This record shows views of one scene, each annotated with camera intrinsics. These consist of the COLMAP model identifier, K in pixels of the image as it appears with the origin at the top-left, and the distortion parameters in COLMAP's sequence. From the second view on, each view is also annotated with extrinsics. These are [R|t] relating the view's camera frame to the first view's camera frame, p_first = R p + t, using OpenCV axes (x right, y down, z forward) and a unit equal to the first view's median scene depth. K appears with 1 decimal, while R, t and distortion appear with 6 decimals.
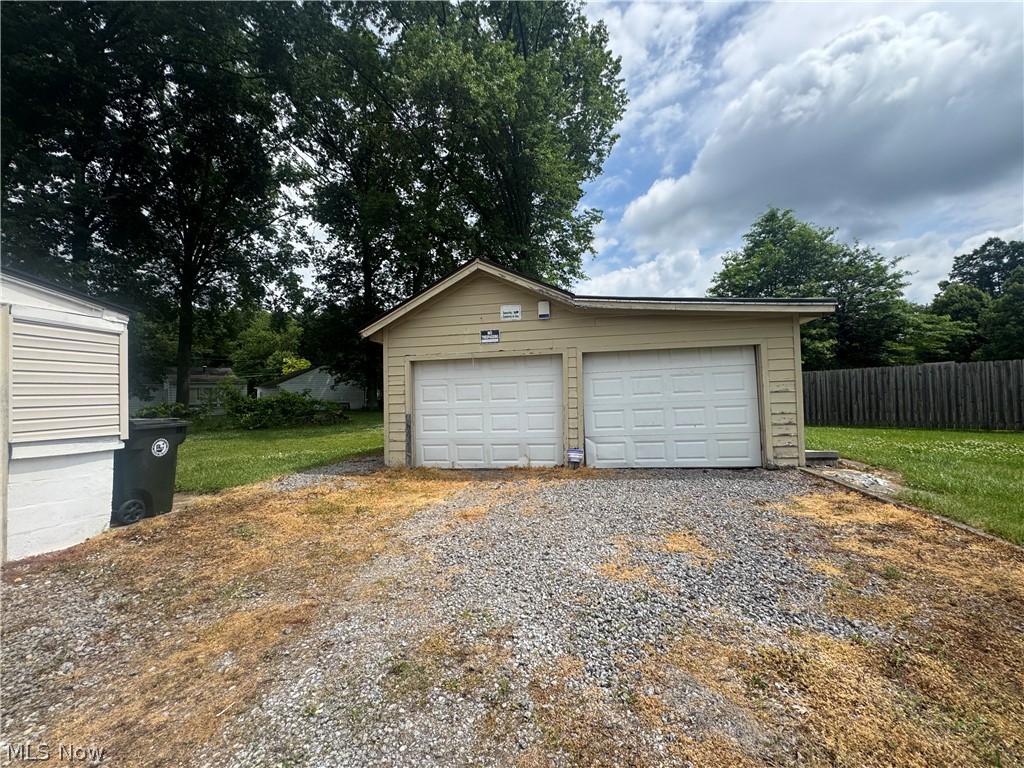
lens RADIAL K [[408.8, 0, 511.9], [0, 408.8, 384.3], [0, 0, 1]] dist [-0.002324, -0.000310]
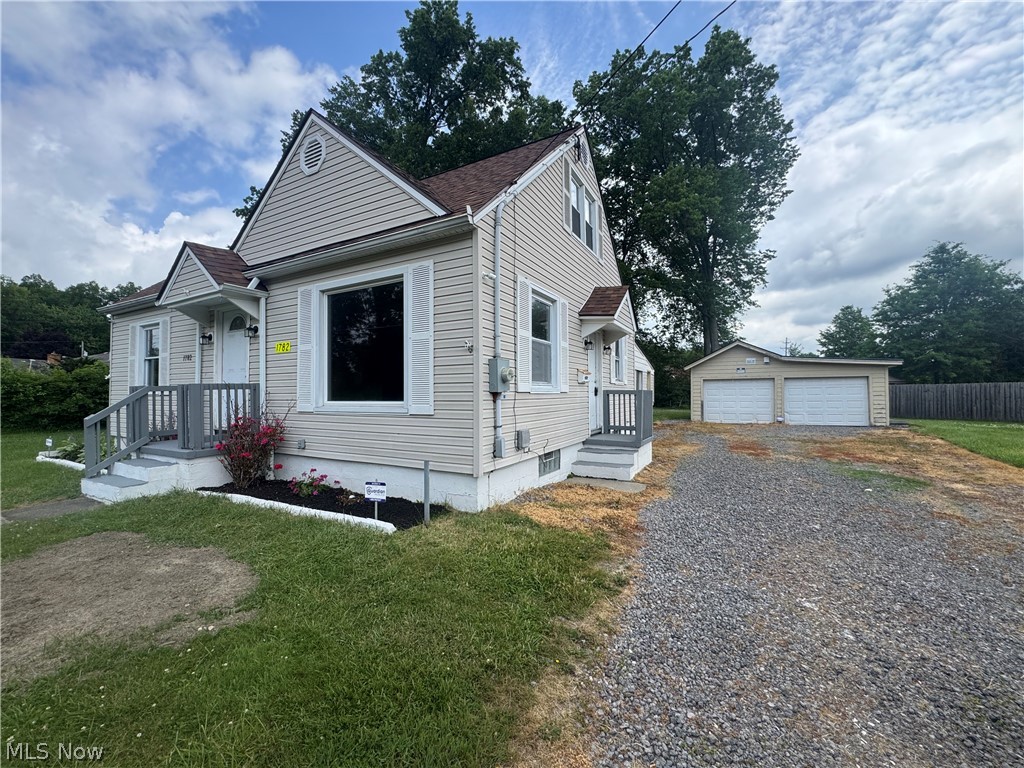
lens RADIAL K [[408.8, 0, 501.8], [0, 408.8, 382.0], [0, 0, 1]] dist [-0.002324, -0.000310]
pose [[0.946023, 0.018422, -0.323577, -0.552378], [-0.017532, 0.999830, 0.005664, -0.030431], [0.323626, 0.000315, 0.946185, -1.623950]]
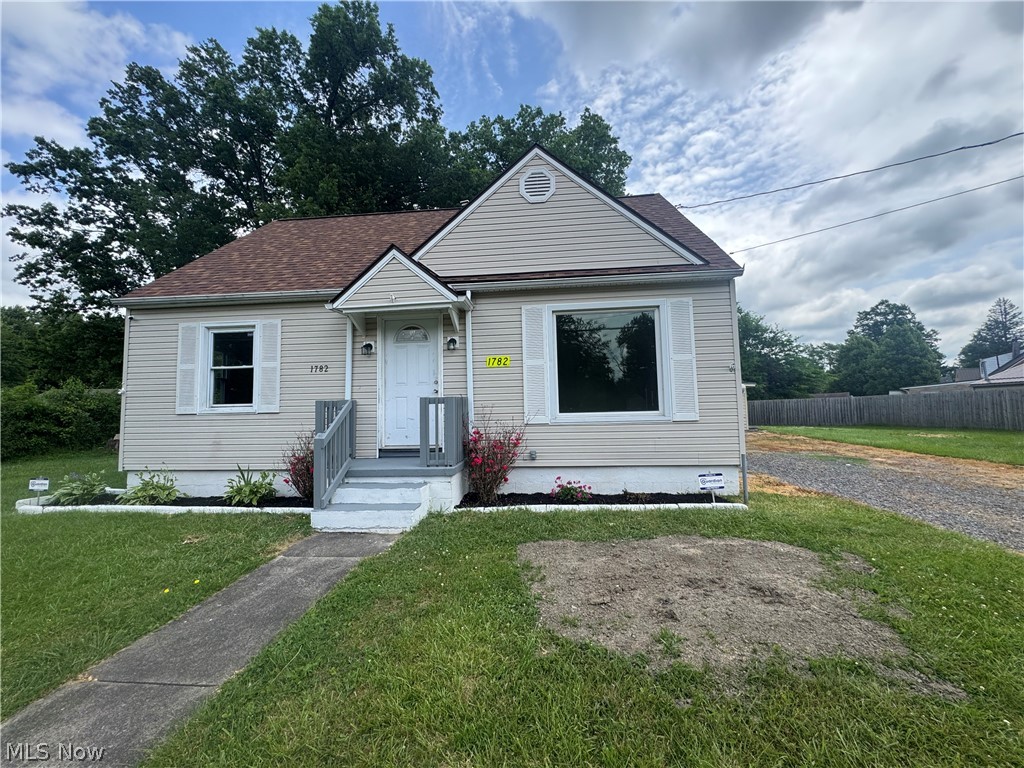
lens RADIAL K [[408.8, 0, 510.9], [0, 408.8, 380.5], [0, 0, 1]] dist [-0.002324, -0.000310]
pose [[0.996293, 0.017438, 0.084244, -1.236357], [-0.012624, 0.998275, -0.057336, -0.002989], [-0.085099, 0.056060, 0.994794, -1.806112]]
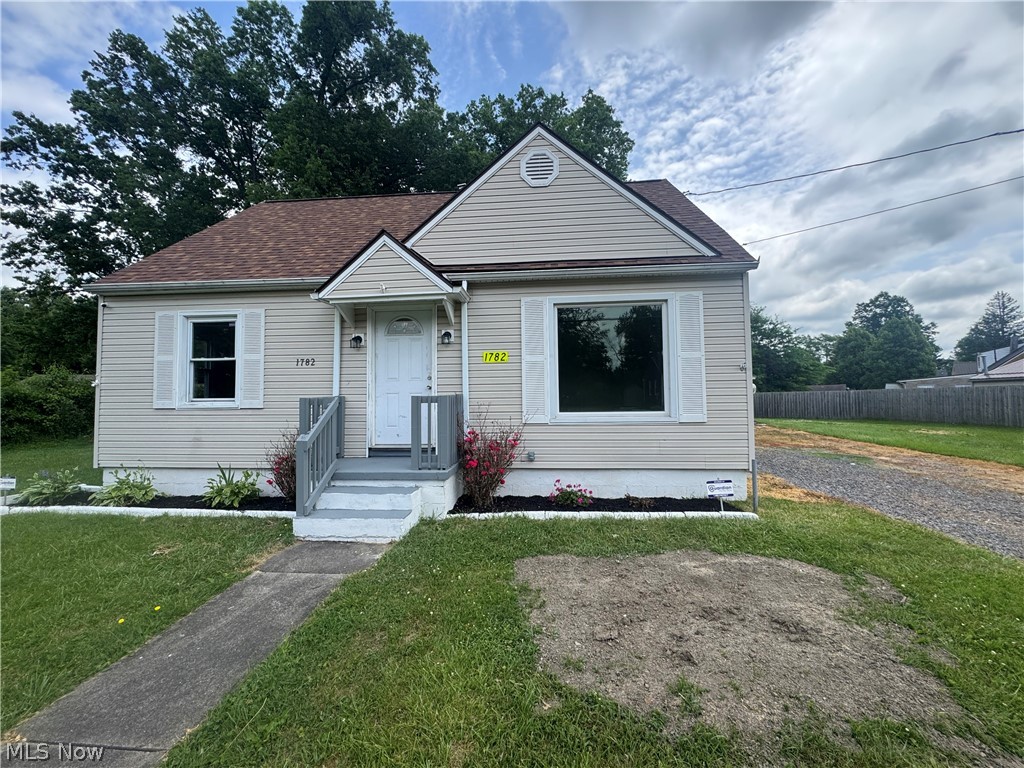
lens RADIAL K [[408.8, 0, 511.6], [0, 408.8, 380.6], [0, 0, 1]] dist [-0.002324, -0.000310]
pose [[0.995274, 0.025896, 0.093594, -1.234787], [-0.023494, 0.999368, -0.026677, -0.021936], [-0.094225, 0.024352, 0.995253, -1.763911]]
